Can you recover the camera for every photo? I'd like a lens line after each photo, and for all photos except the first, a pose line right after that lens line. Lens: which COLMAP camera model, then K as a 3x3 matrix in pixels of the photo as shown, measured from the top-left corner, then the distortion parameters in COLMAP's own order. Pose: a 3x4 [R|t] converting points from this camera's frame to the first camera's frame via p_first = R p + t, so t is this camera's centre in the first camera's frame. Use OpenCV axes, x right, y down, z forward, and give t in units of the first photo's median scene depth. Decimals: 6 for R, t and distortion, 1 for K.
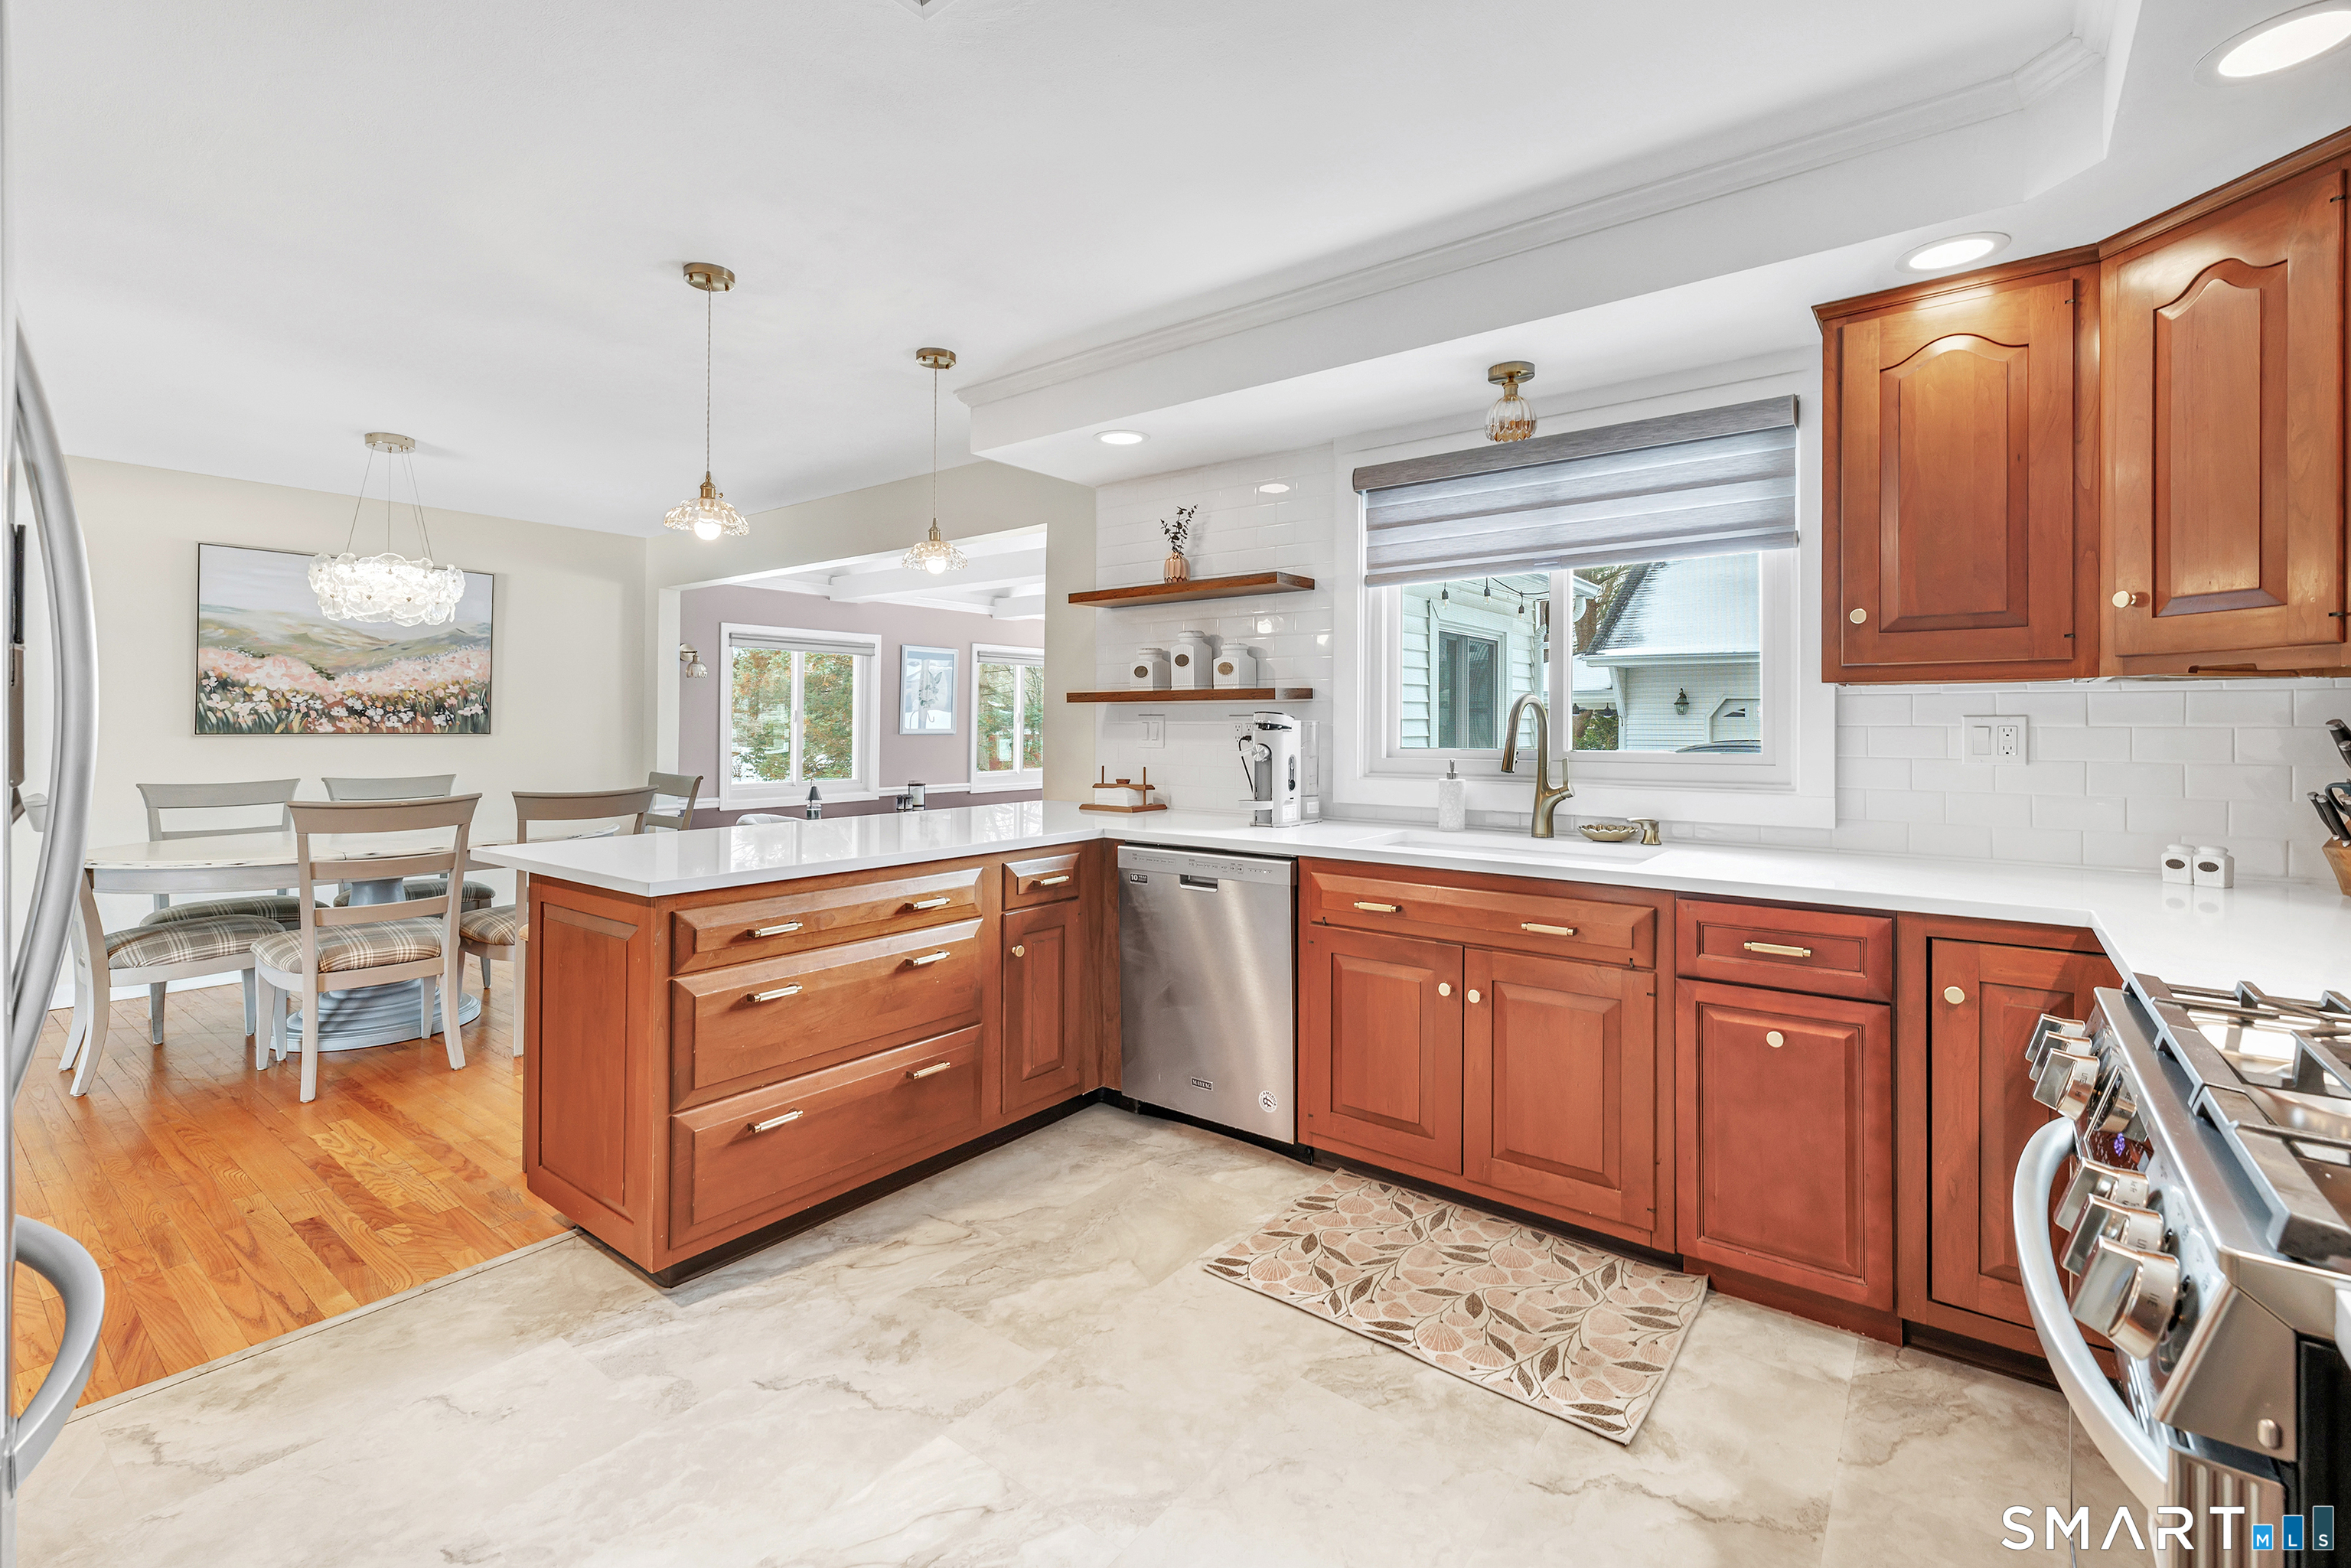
lens RADIAL K [[1030.3, 0, 1190.3], [0, 1030.3, 730.3], [0, 0, 1]] dist [0.000978, 0.000686]
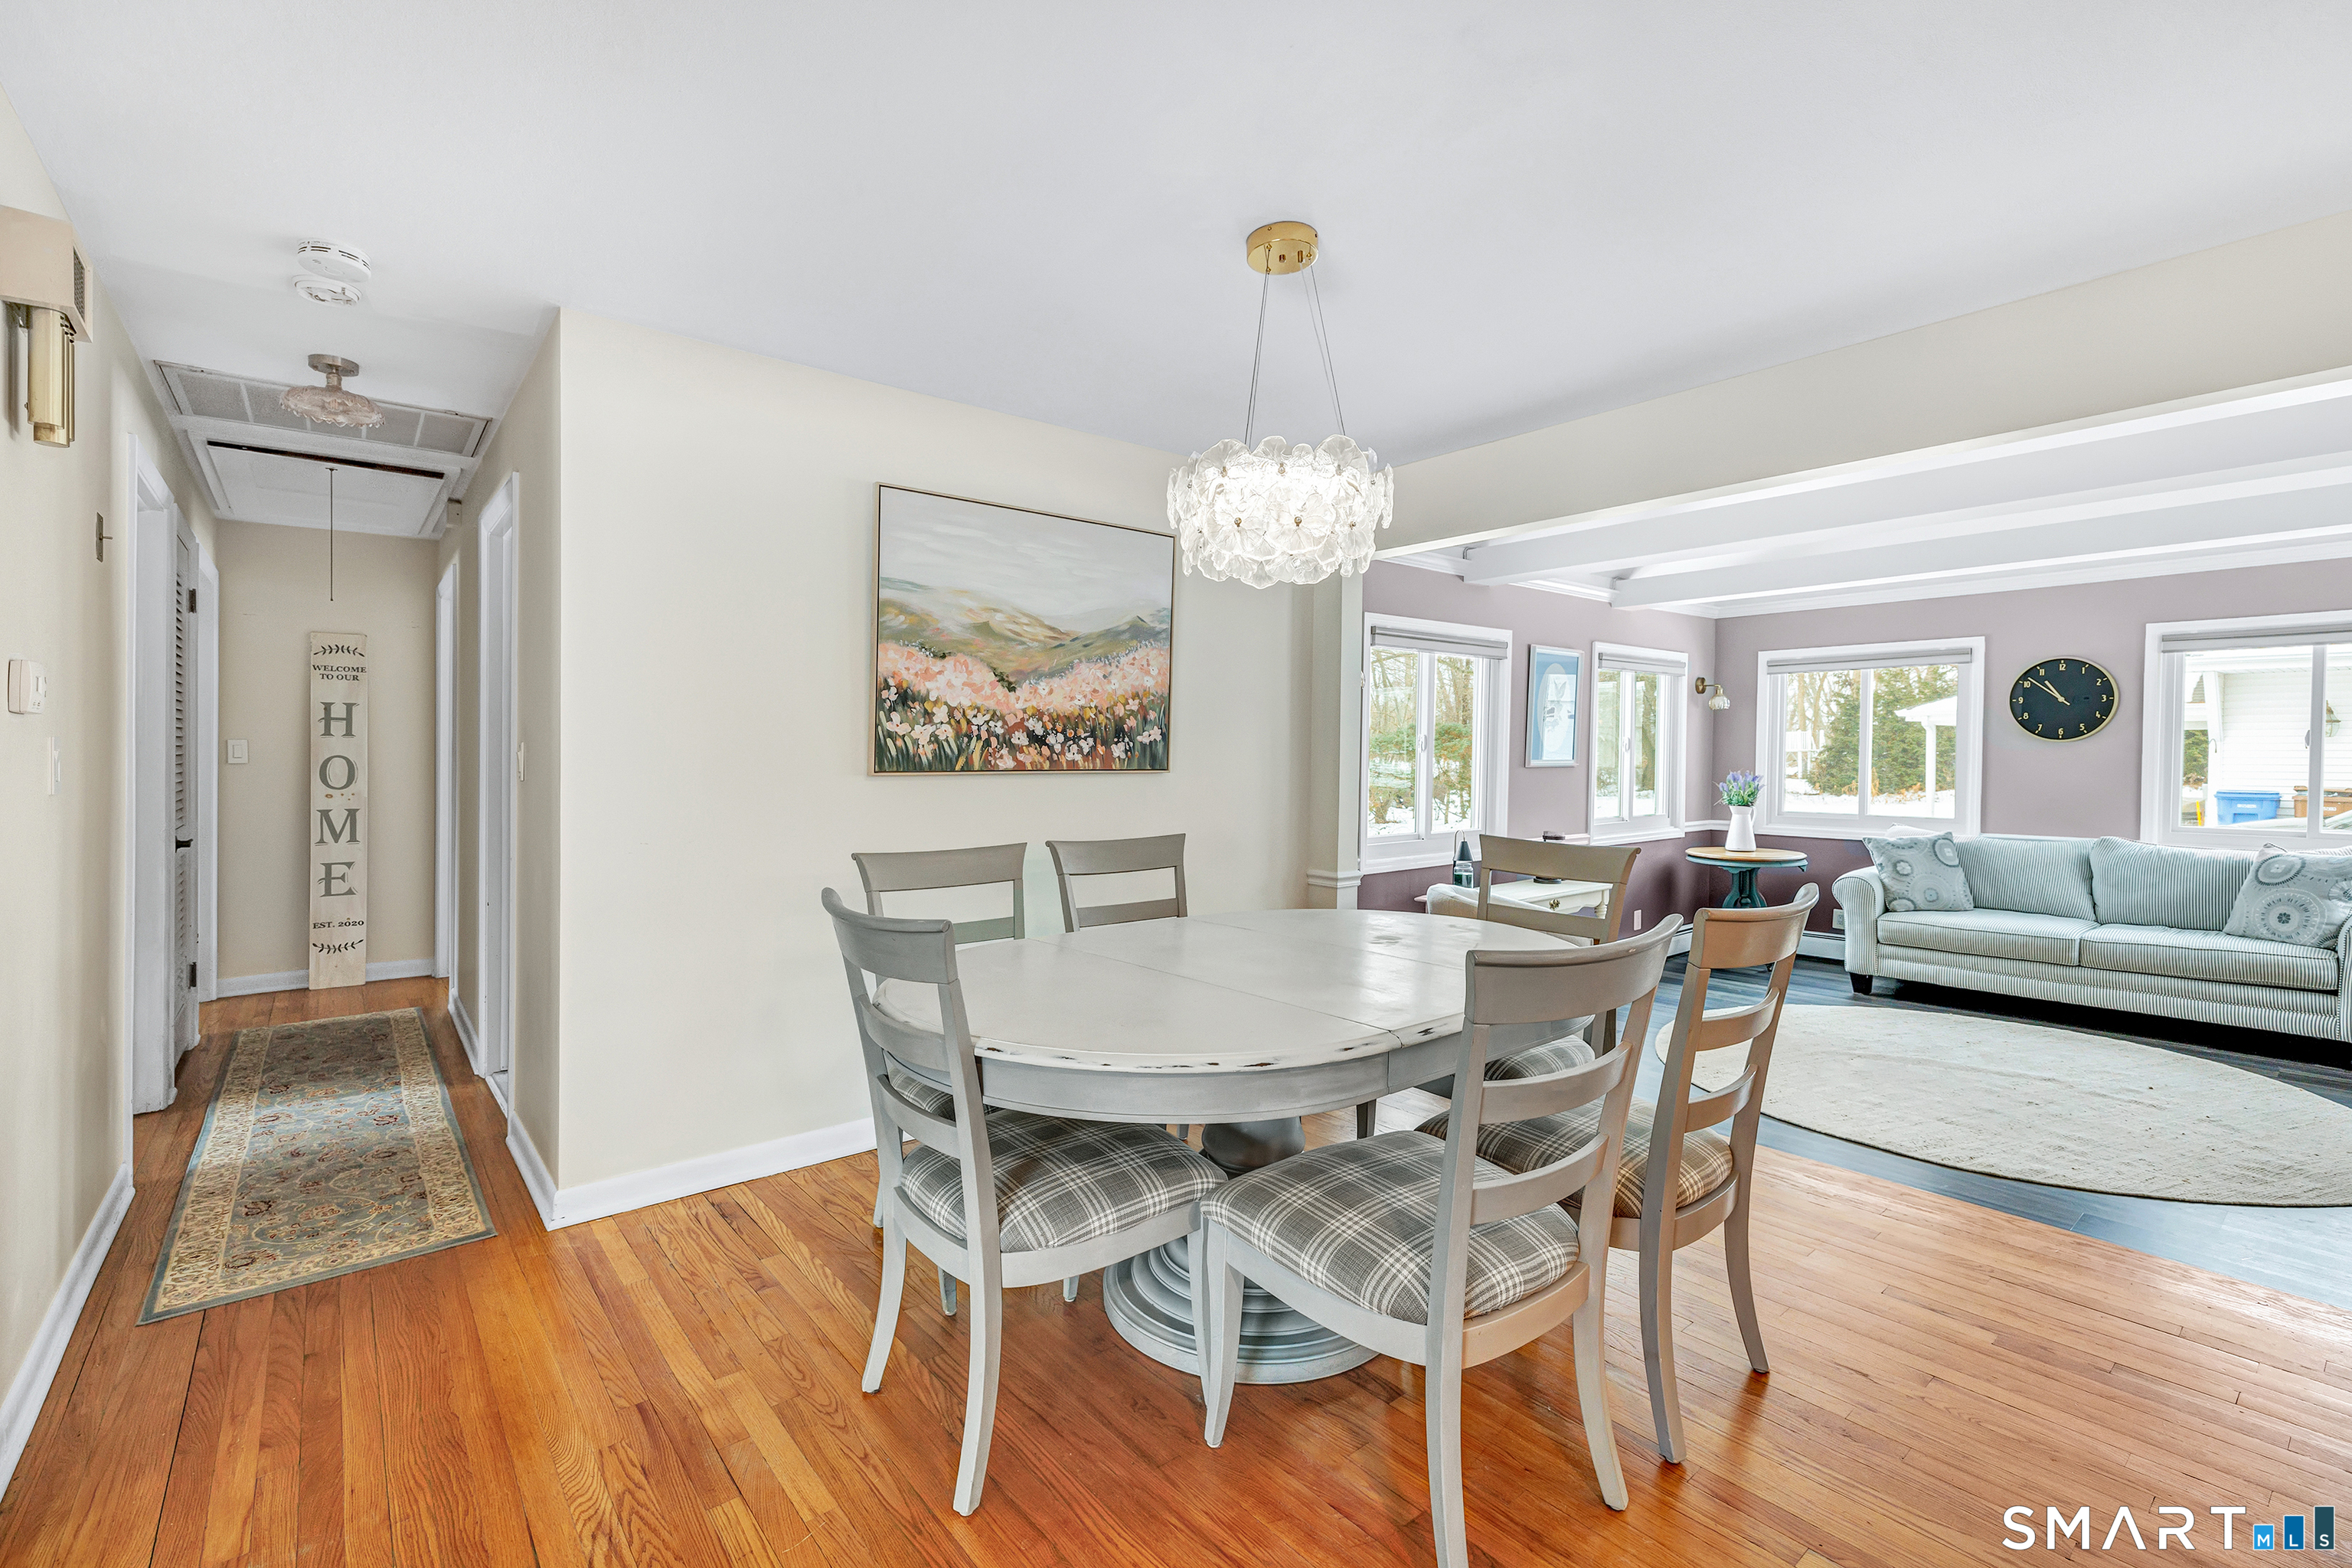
lens RADIAL K [[1030.8, 0, 1151.6], [0, 1030.8, 771.1], [0, 0, 1]] dist [0.000978, 0.000686]
pose [[0.970639, 0.004227, -0.240503, -0.578543], [-0.000523, 0.999880, 0.015464, -0.006945], [0.240539, -0.014884, 0.970525, 0.362444]]
